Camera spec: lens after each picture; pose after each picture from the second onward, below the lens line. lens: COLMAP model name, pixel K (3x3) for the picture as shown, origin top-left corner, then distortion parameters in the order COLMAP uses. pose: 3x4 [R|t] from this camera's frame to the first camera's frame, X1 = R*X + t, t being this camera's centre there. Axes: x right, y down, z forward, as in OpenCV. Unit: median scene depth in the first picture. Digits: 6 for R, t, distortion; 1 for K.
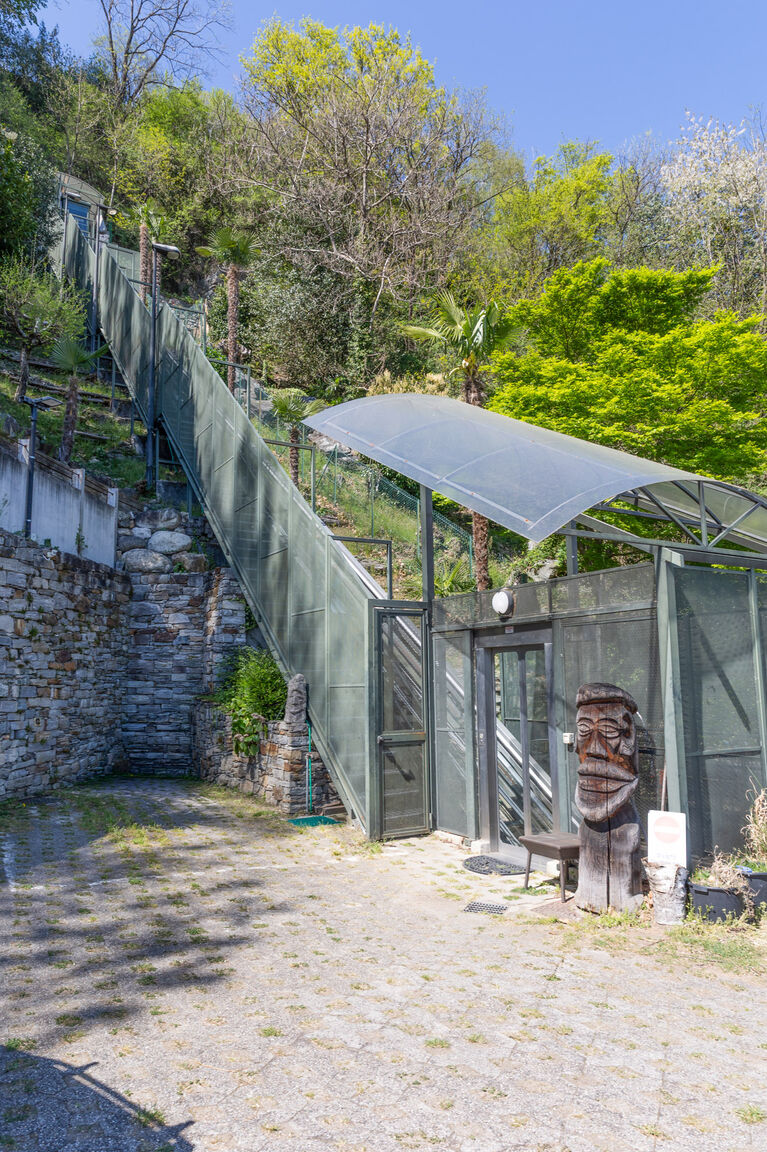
lens RADIAL K [[765.5, 0, 383.8], [0, 765.5, 577.2], [0, 0, 1]] dist [0.026392, 0.003105]
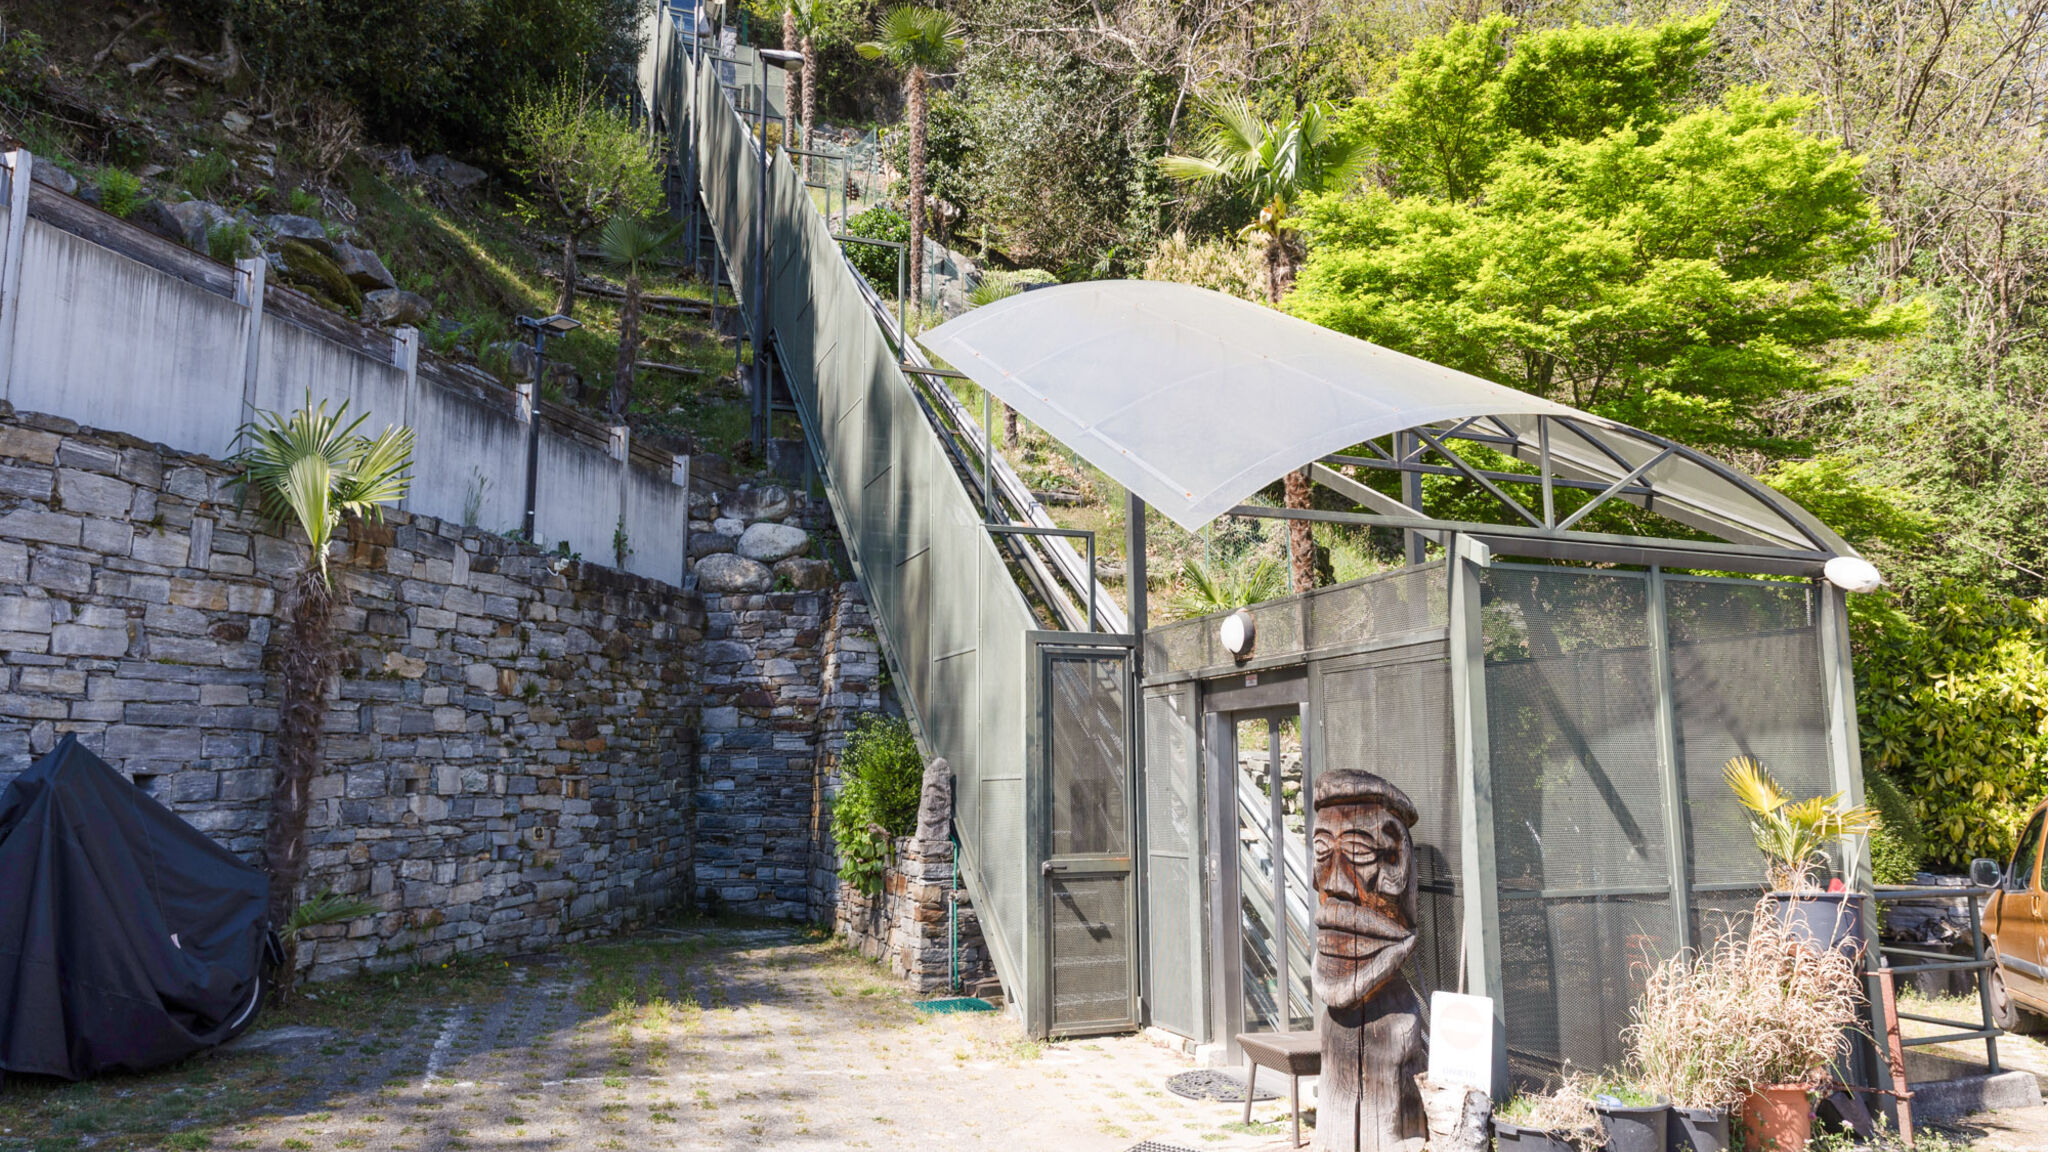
lens RADIAL K [[1360.2, 0, 1022.7], [0, 1360.2, 572.3], [0, 0, 1]] dist [0.019412, 0.009488]
pose [[0.986360, -0.020010, -0.163381, 0.119865], [0.017308, 0.999689, -0.017946, 0.001836], [0.163689, 0.014873, 0.986400, -0.032778]]
